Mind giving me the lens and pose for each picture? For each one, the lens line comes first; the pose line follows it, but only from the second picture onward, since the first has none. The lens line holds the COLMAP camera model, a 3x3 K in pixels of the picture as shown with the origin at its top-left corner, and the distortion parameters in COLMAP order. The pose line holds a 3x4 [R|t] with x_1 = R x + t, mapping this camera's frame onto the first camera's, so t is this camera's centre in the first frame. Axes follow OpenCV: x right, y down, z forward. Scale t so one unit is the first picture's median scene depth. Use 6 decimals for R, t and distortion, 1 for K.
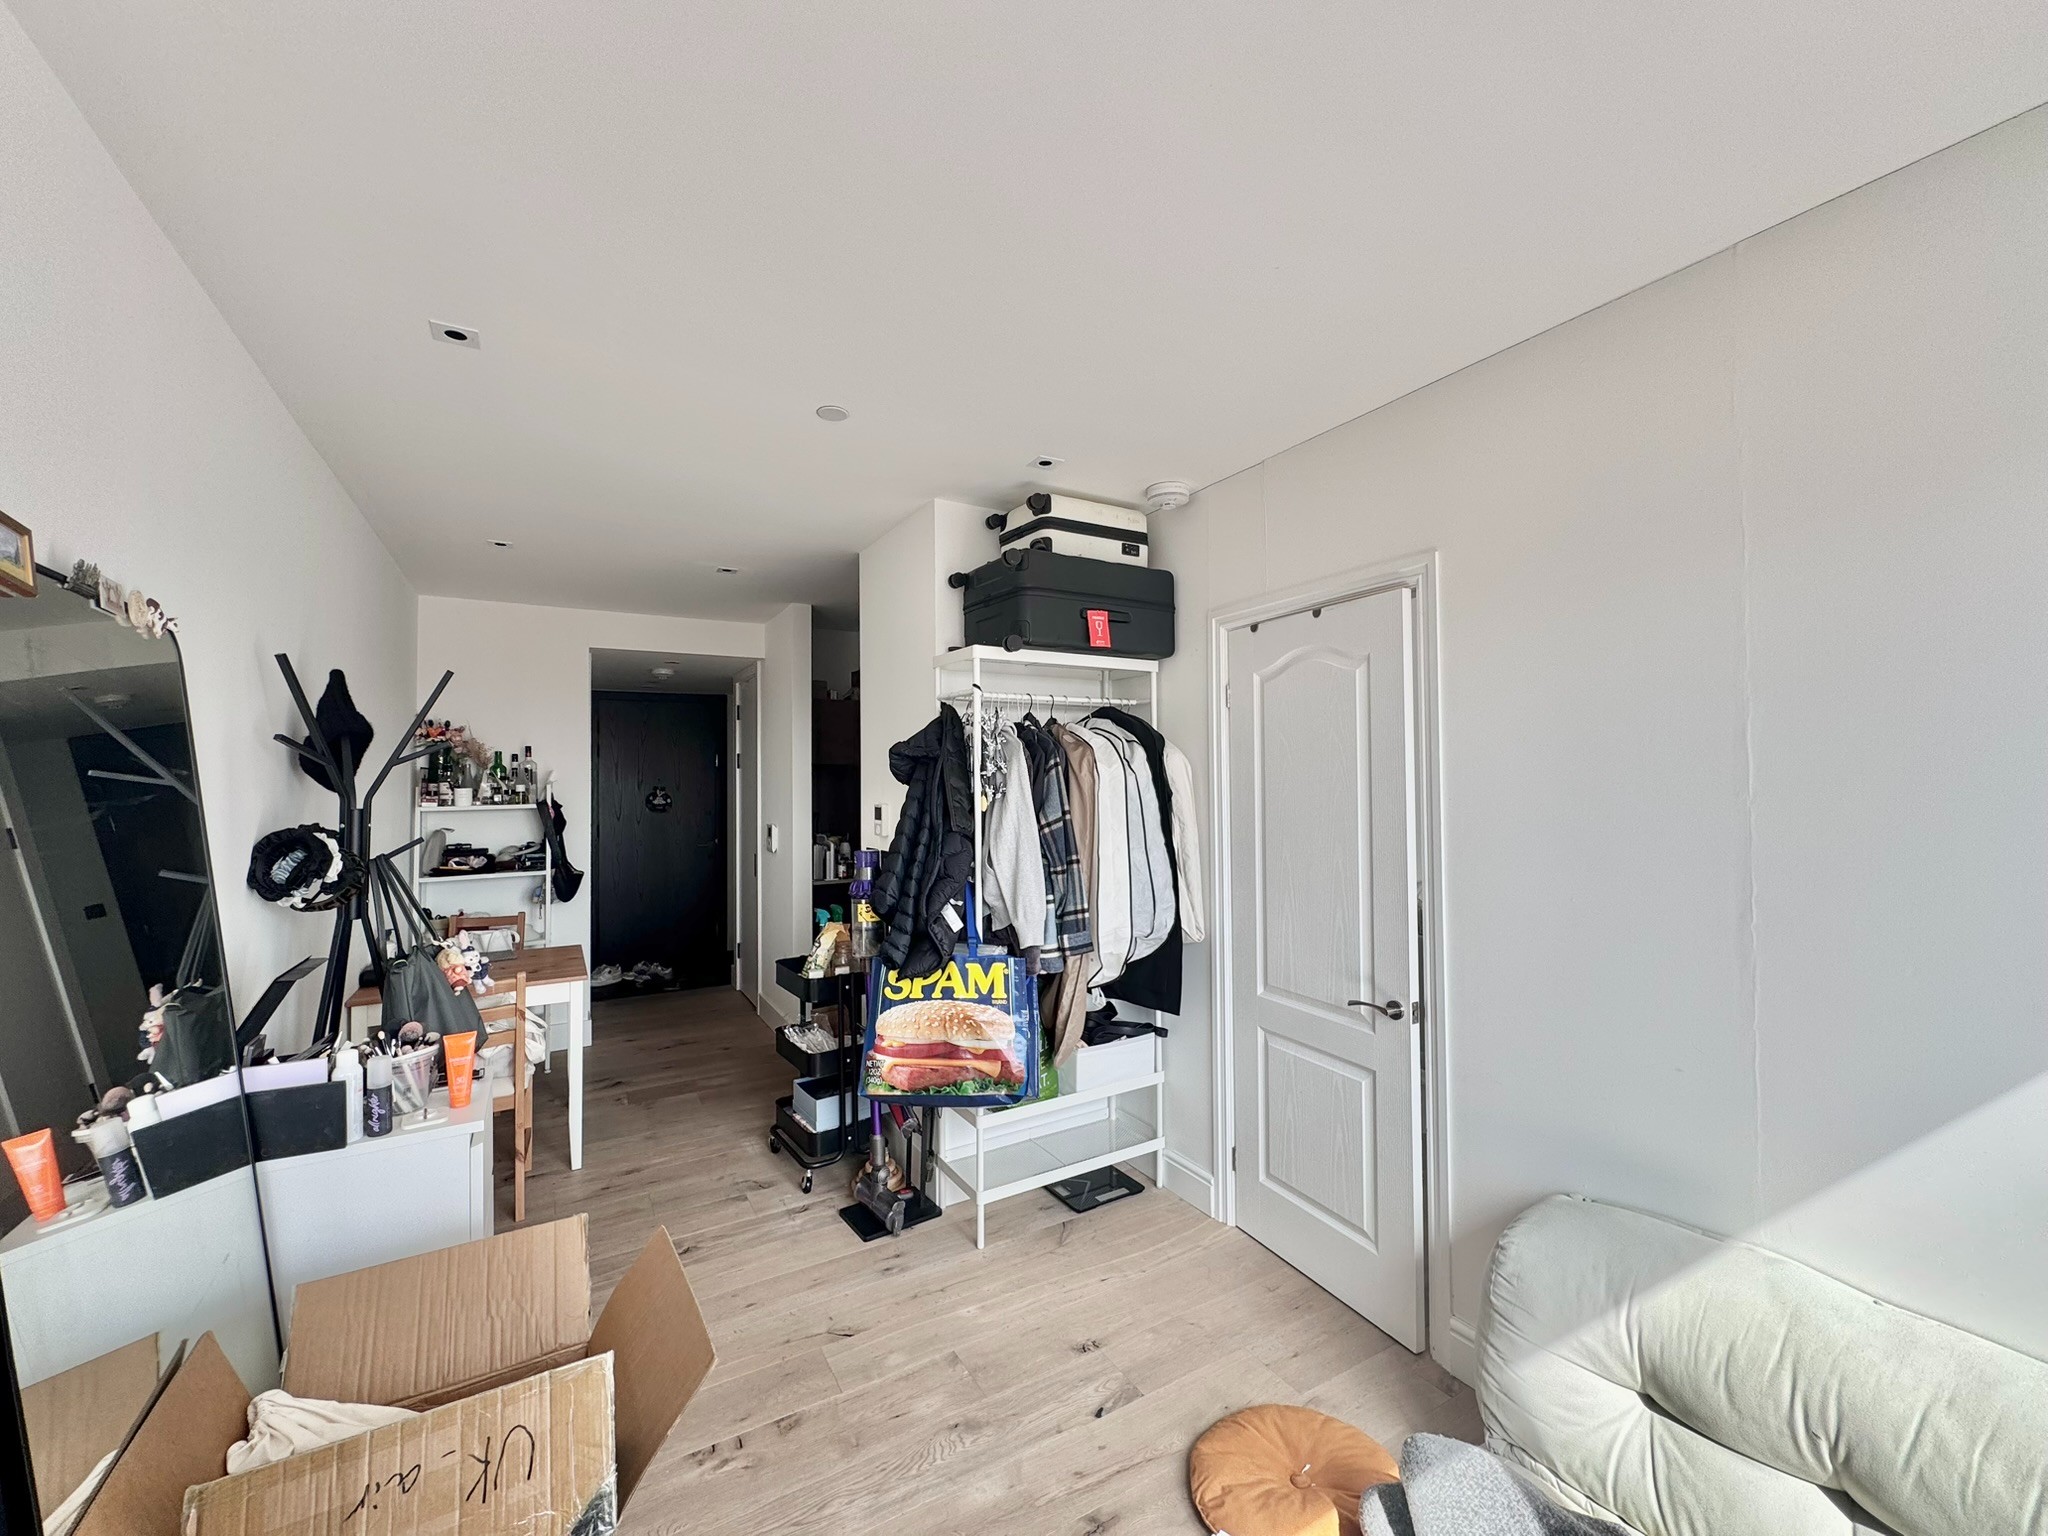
lens RADIAL K [[817.9, 0, 1024.4], [0, 817.9, 763.5], [0, 0, 1]] dist [-0.002145, 0.000147]
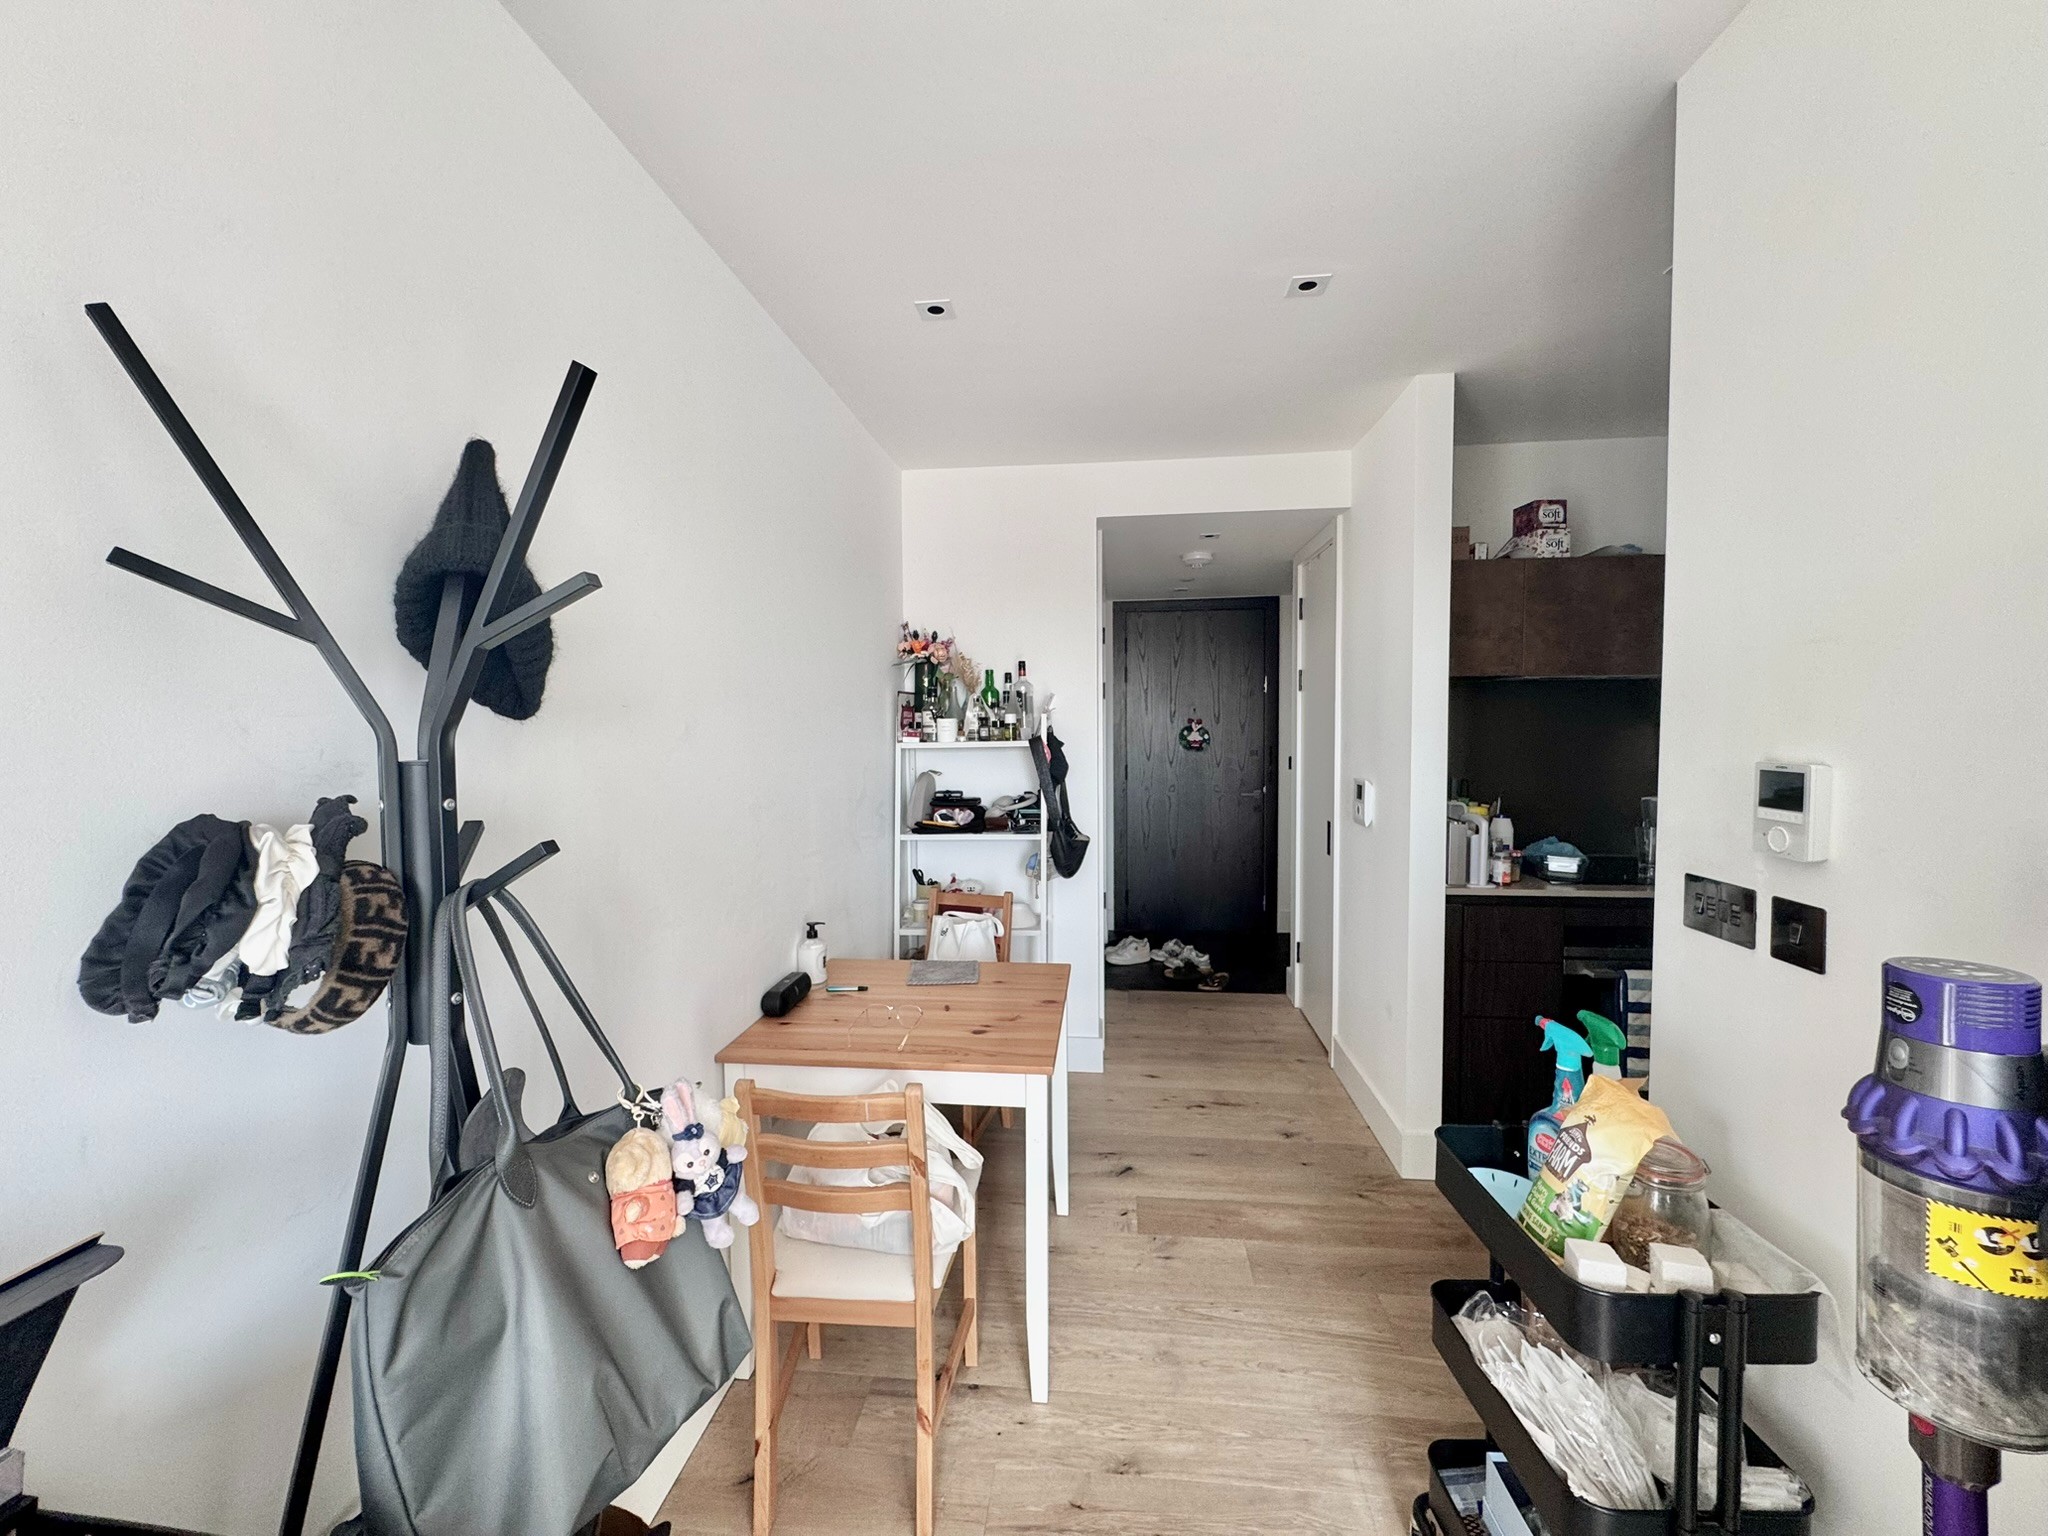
lens RADIAL K [[817.9, 0, 1024.4], [0, 817.9, 763.5], [0, 0, 1]] dist [-0.002145, 0.000147]
pose [[0.805824, 0.031580, -0.591313, -0.279897], [0.015493, 0.997111, 0.074366, 0.025458], [0.591953, -0.069087, 0.803006, 0.668405]]
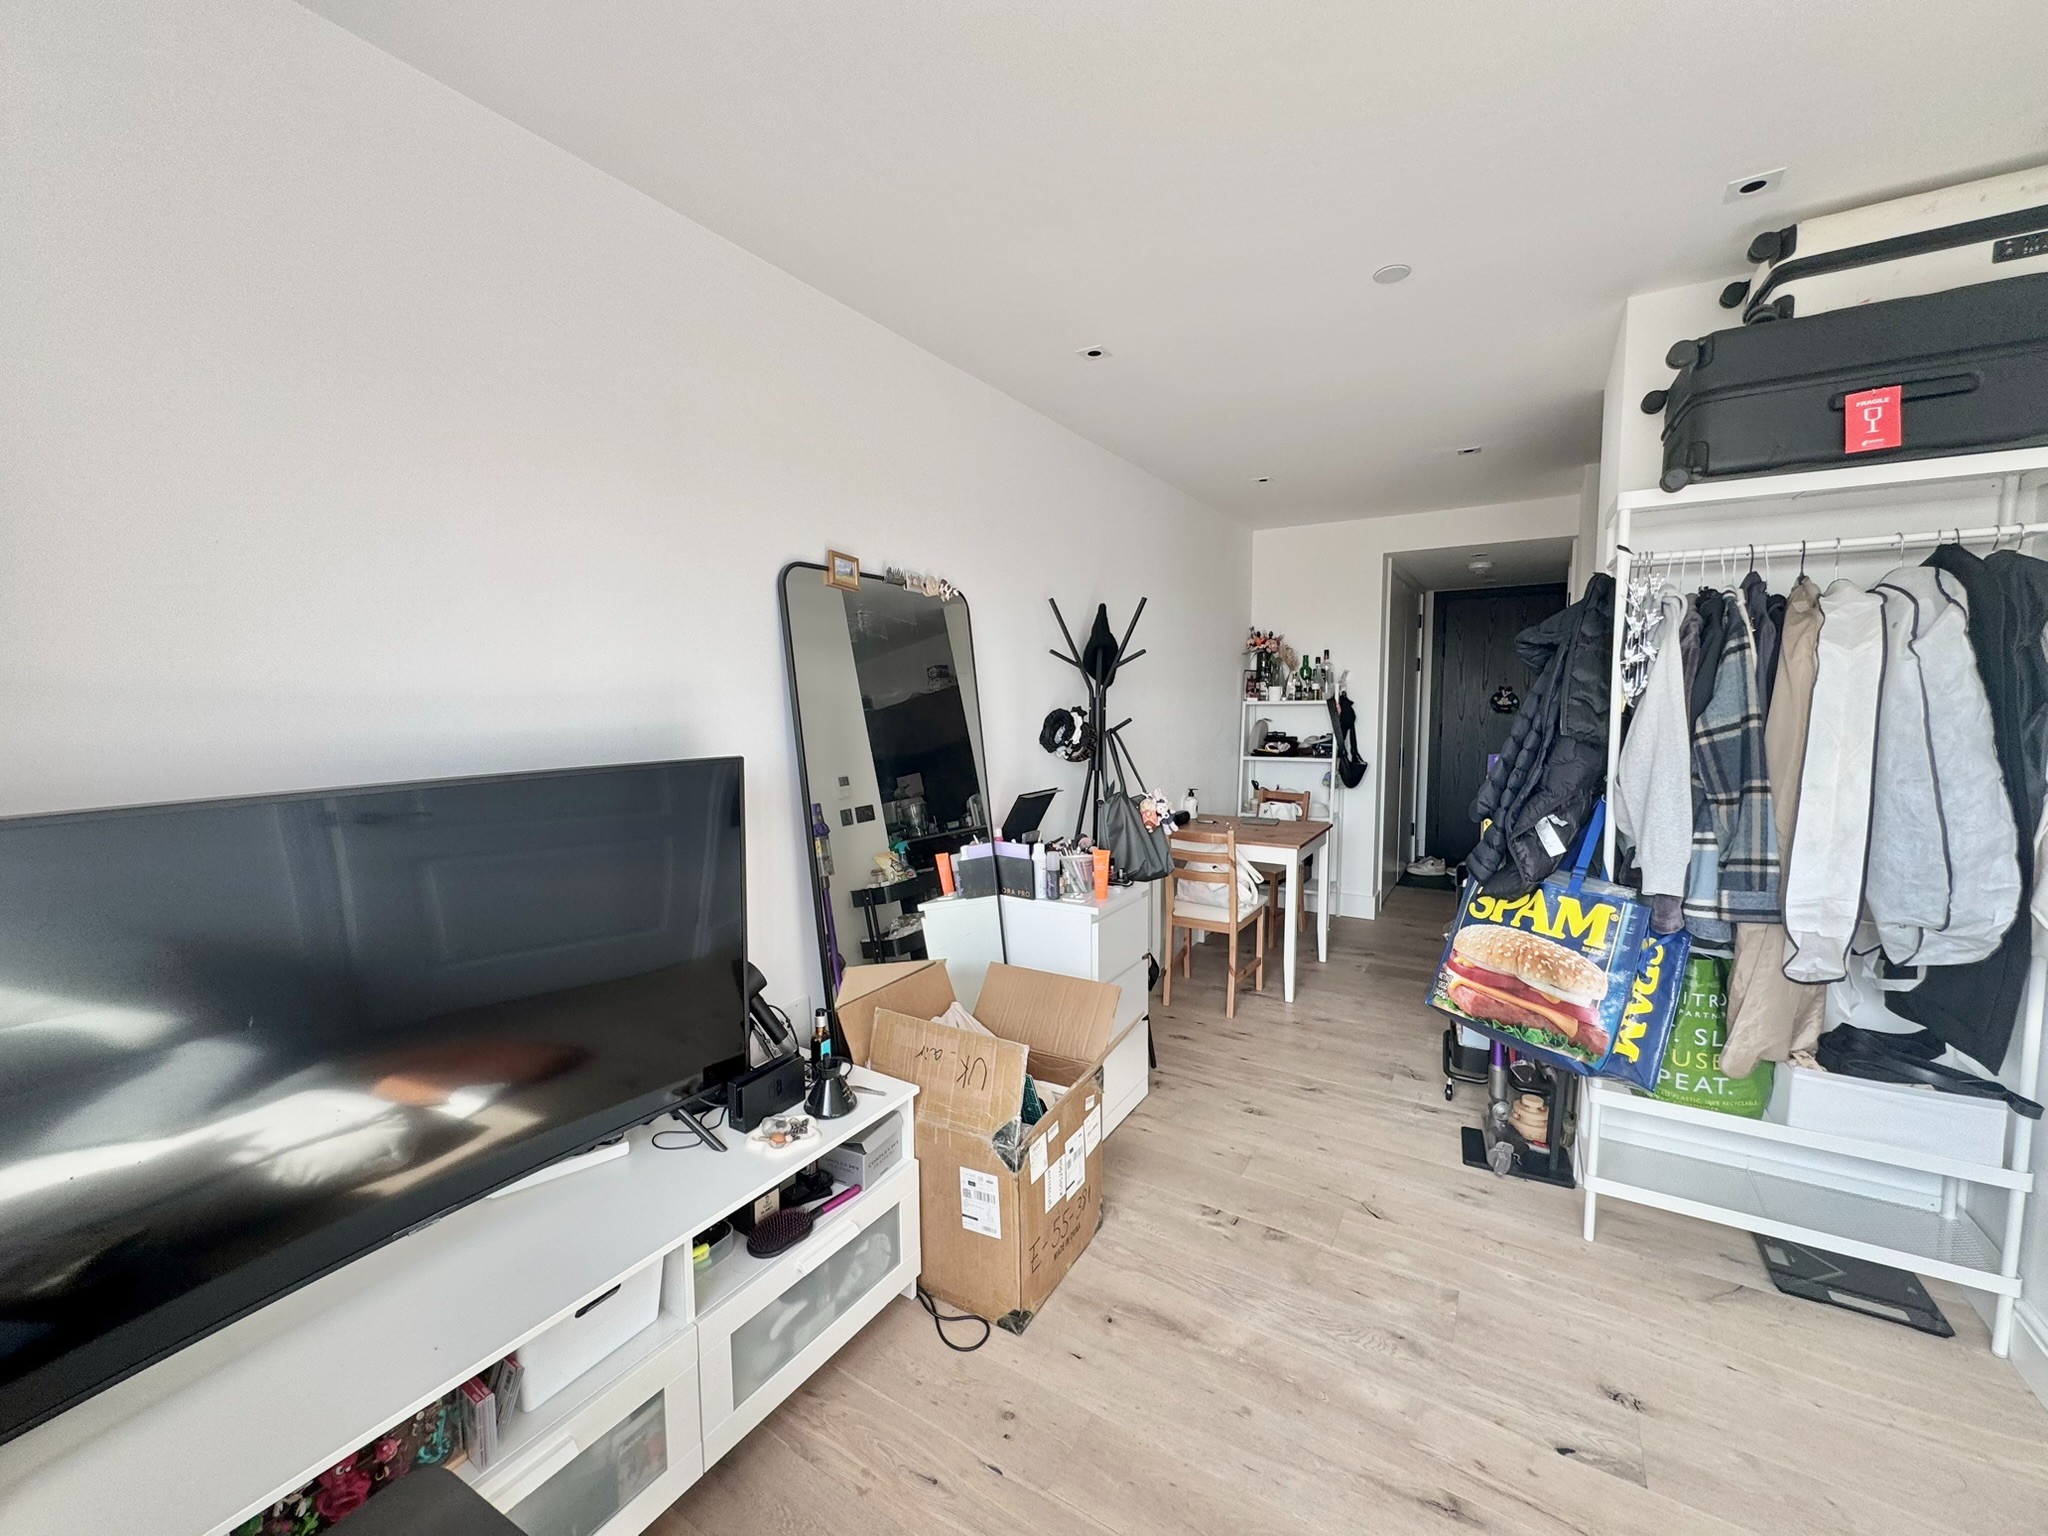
lens RADIAL K [[817.9, 0, 1024.4], [0, 817.9, 763.5], [0, 0, 1]] dist [-0.002145, 0.000147]
pose [[0.468546, 0.082043, -0.879621, 0.349782], [0.022728, 0.994229, 0.104840, 0.012314], [0.883147, -0.069115, 0.463978, 0.137001]]
